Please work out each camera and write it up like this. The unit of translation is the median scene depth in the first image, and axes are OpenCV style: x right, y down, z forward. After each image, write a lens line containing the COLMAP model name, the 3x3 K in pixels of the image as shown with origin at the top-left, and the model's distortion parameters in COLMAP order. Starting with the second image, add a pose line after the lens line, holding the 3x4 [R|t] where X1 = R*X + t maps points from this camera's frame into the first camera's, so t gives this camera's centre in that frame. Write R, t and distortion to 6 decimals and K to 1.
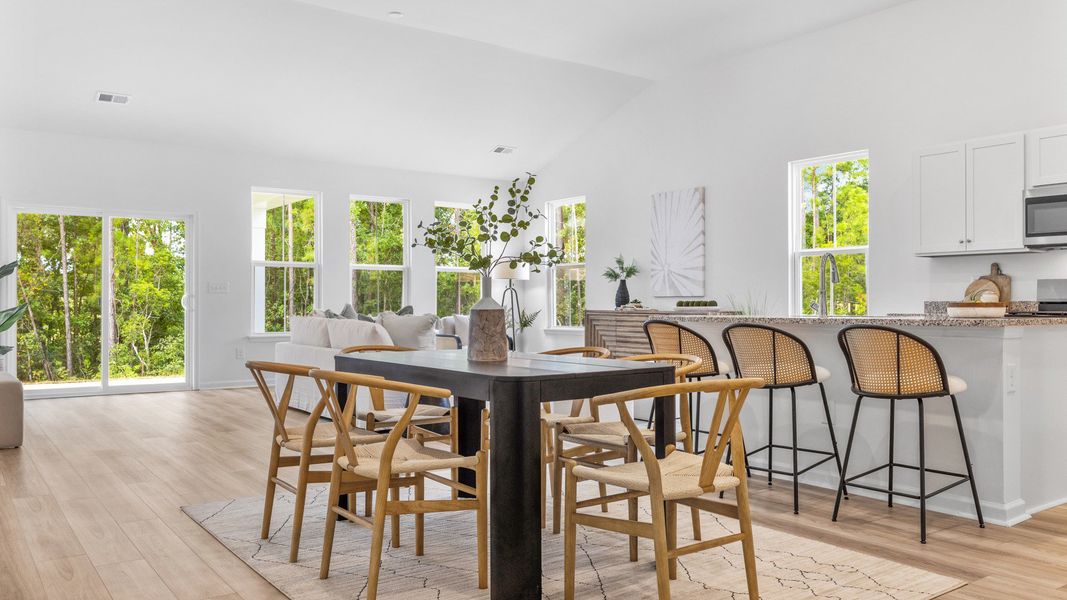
lens RADIAL K [[827.3, 0, 528.2], [0, 827.3, 298.7], [0, 0, 1]] dist [0.005617, 0.004305]
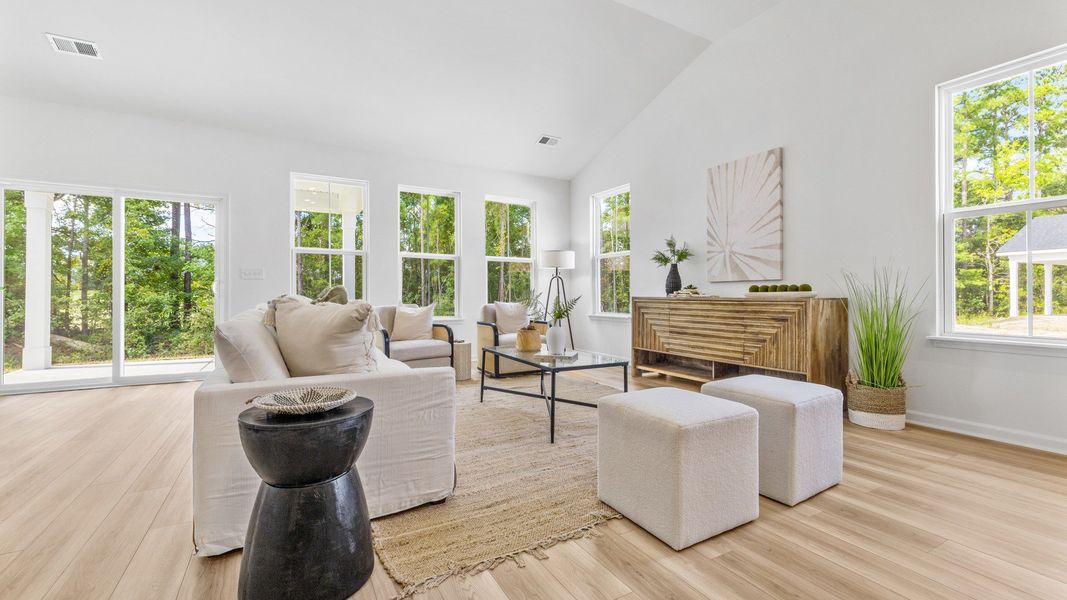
lens RADIAL K [[448.7, 0, 539.0], [0, 448.7, 291.9], [0, 0, 1]] dist [0.010395, 0.000261]
pose [[0.994993, -0.001297, -0.099934, 0.017829], [0.001176, 0.999999, -0.001271, 0.010387], [0.099936, 0.001147, 0.994993, 0.586615]]
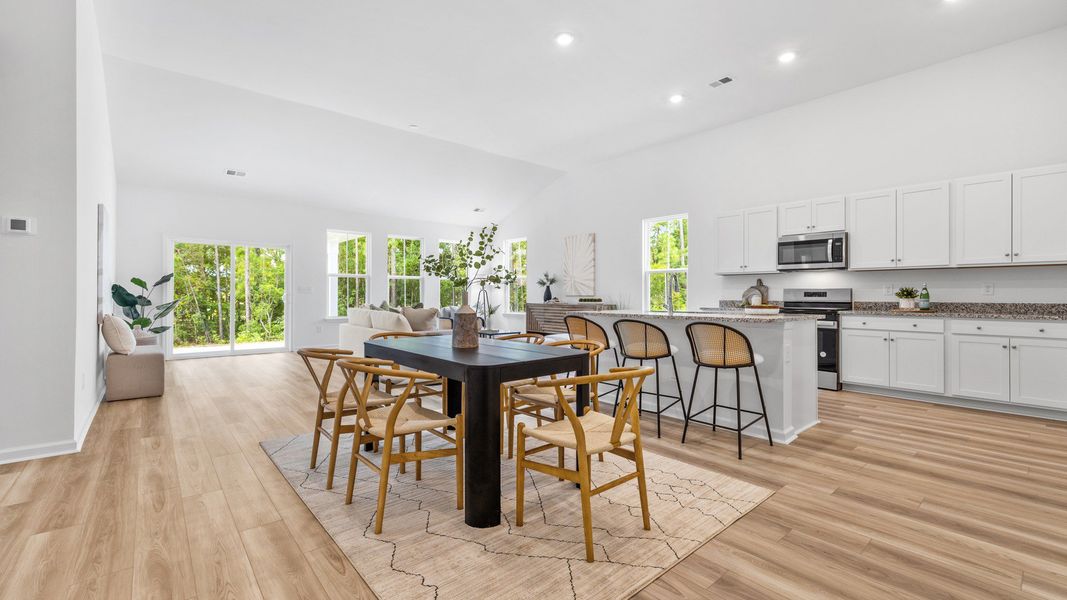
lens RADIAL K [[448.7, 0, 533.5], [0, 448.7, 294.3], [0, 0, 1]] dist [0.010395, 0.000261]
pose [[0.996132, 0.002396, 0.087837, 0.001186], [-0.002805, 0.999986, 0.004527, -0.010943], [-0.087825, -0.004756, 0.996125, 0.072544]]
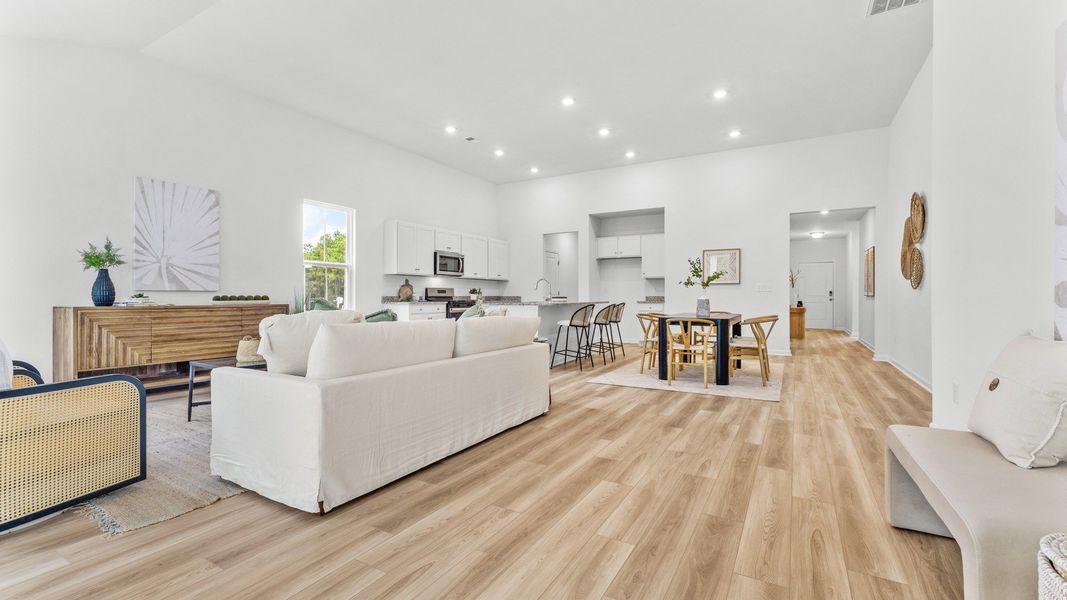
lens RADIAL K [[448.7, 0, 538.1], [0, 448.7, 295.1], [0, 0, 1]] dist [0.010395, 0.000261]
pose [[-0.416692, 0.002412, 0.909045, -0.563112], [-0.004395, 0.999979, -0.004668, 0.003516], [-0.909037, -0.005940, -0.416673, 0.957743]]
